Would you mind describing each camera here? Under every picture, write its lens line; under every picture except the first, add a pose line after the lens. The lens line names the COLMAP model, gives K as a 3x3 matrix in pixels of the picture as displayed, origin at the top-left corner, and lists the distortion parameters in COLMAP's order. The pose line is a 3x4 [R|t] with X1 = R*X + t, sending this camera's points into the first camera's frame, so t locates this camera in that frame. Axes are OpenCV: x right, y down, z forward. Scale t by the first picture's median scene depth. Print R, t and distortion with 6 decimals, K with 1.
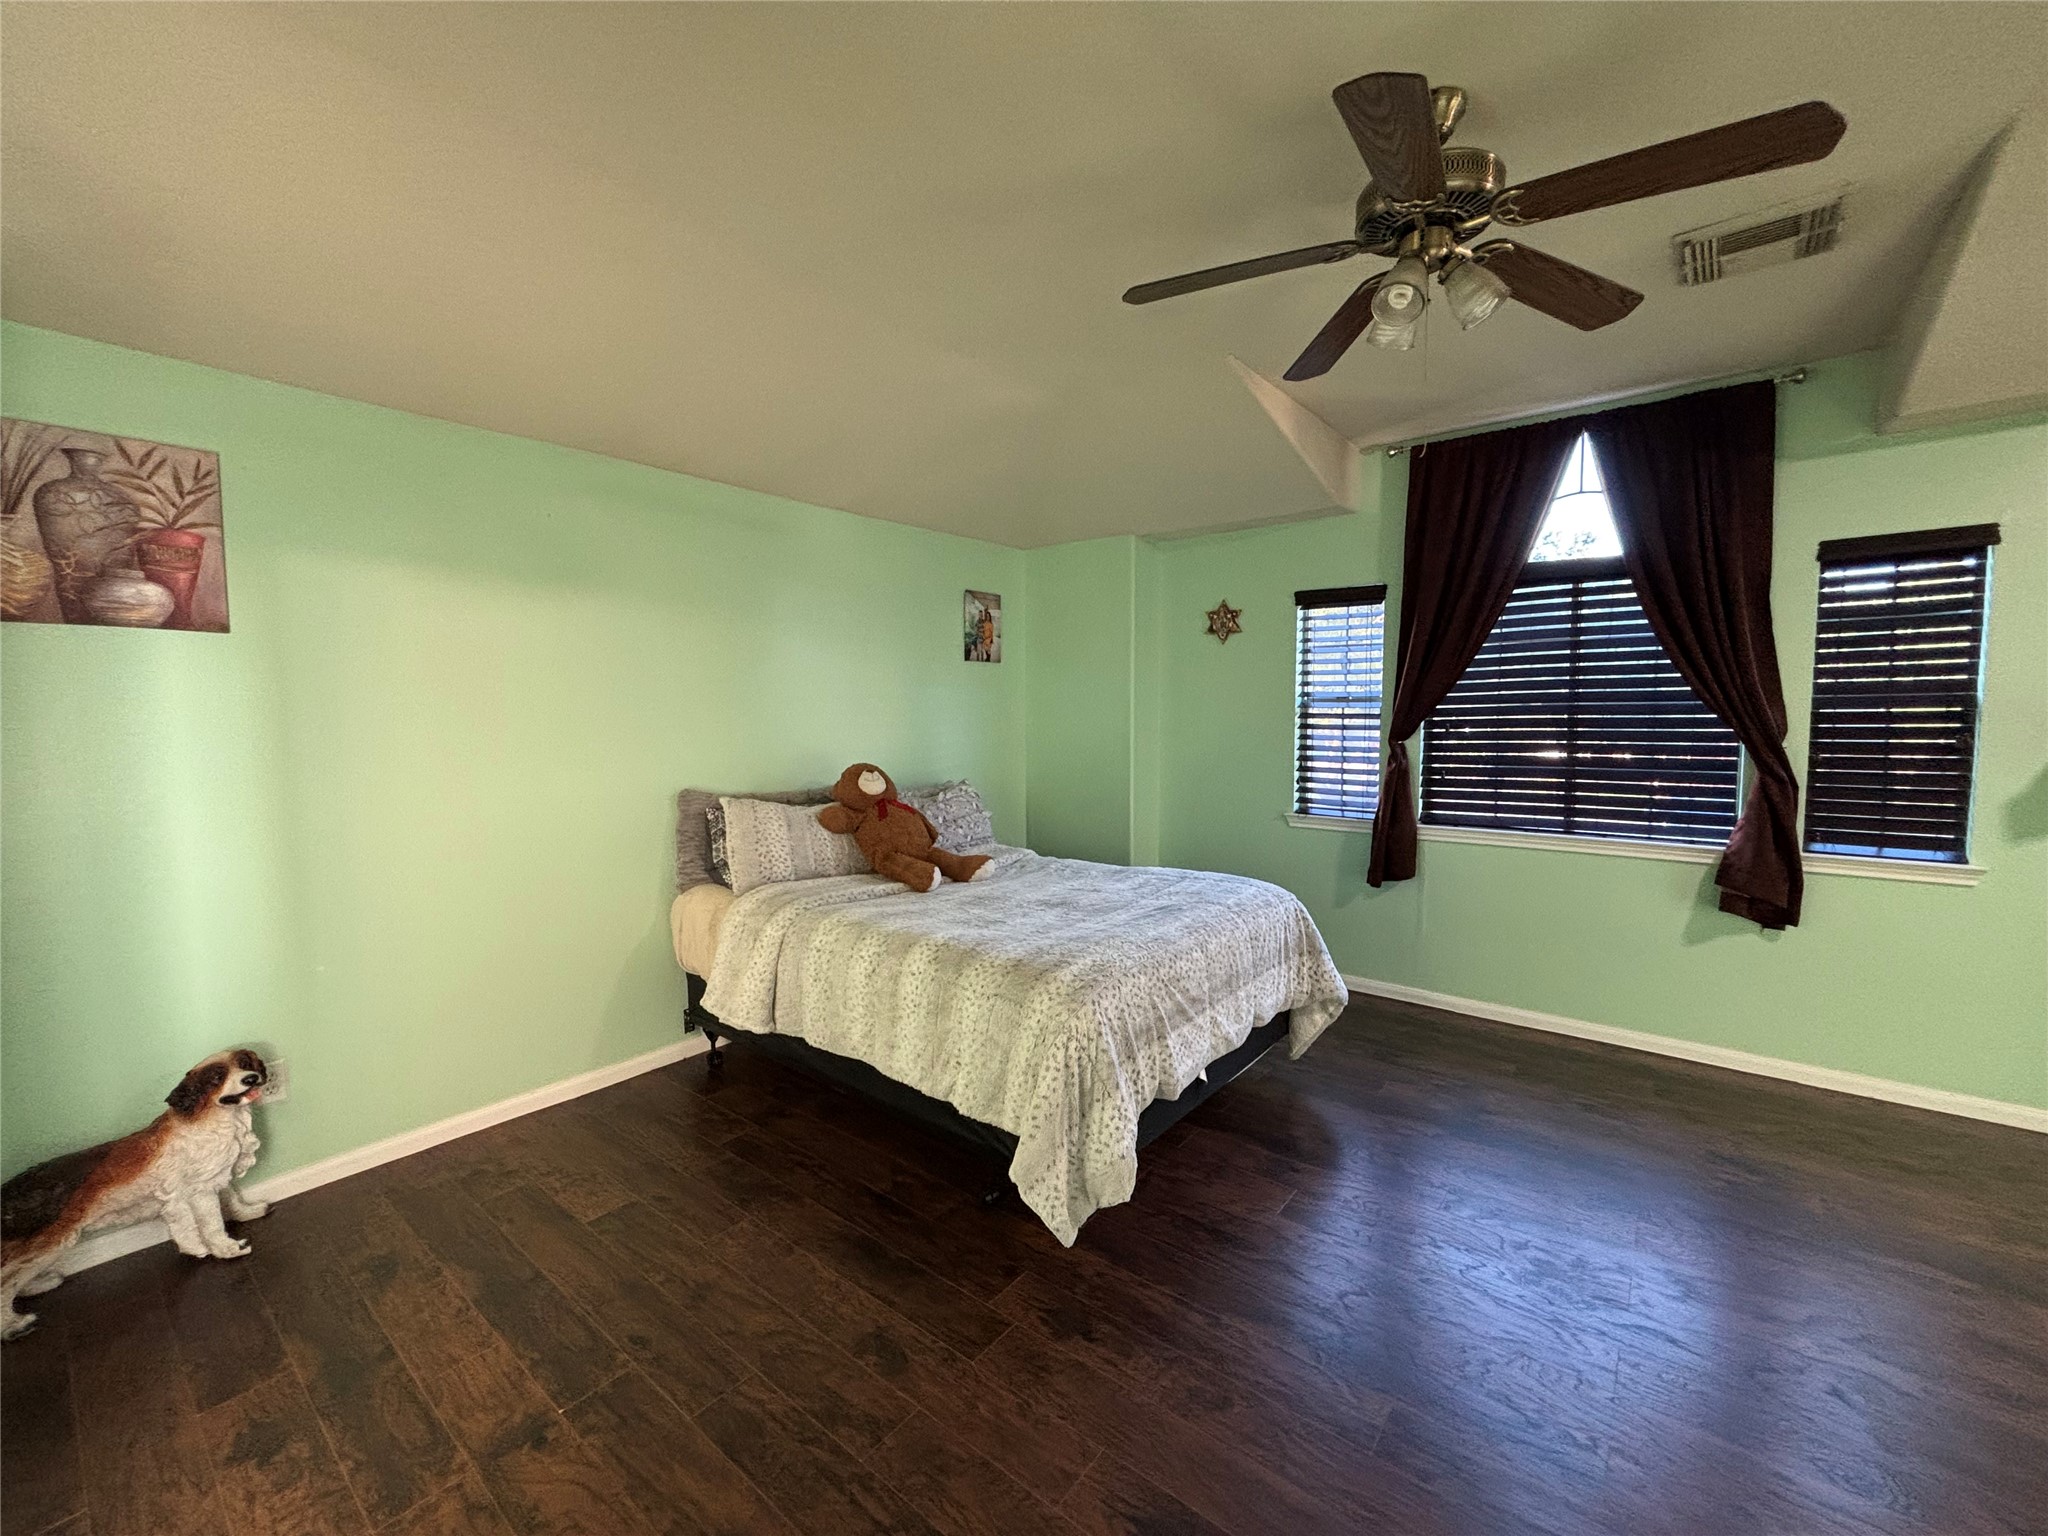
lens RADIAL K [[828.5, 0, 1024.0], [0, 828.5, 768.0], [0, 0, 1]] dist [-0.001163, 0.000067]
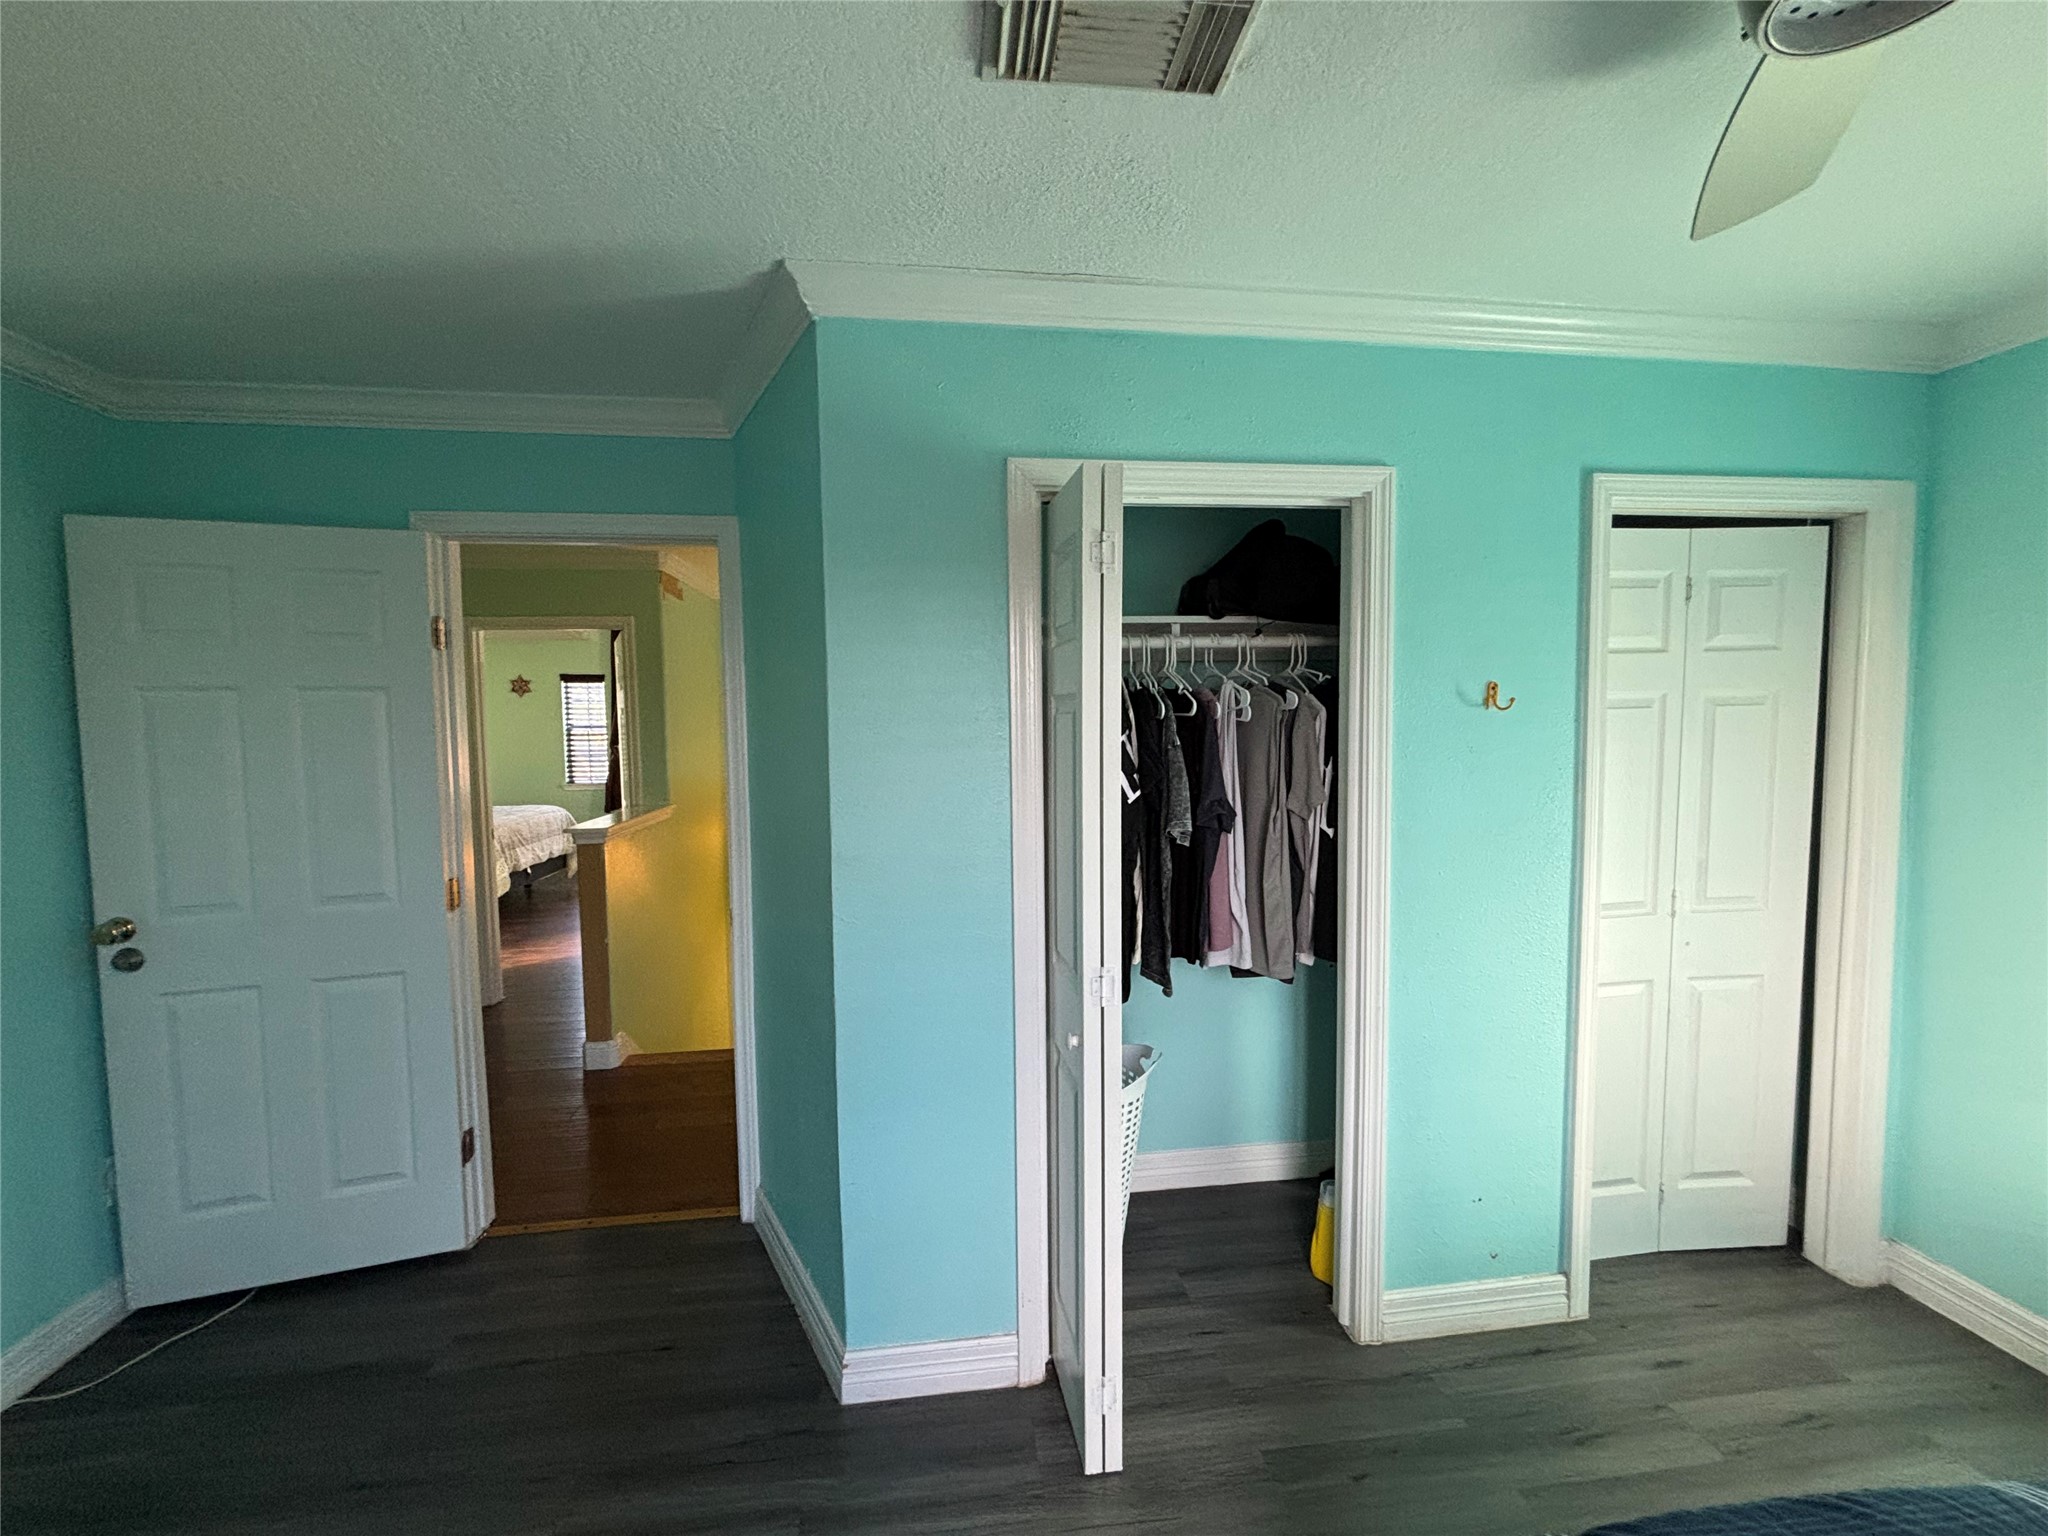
lens RADIAL K [[828.5, 0, 1024.0], [0, 828.5, 768.0], [0, 0, 1]] dist [-0.001163, 0.000067]
pose [[0.690668, -0.040247, 0.722051, -0.376414], [0.053090, 0.998578, 0.004878, 0.071638], [-0.721220, 0.034964, 0.691823, -1.264042]]
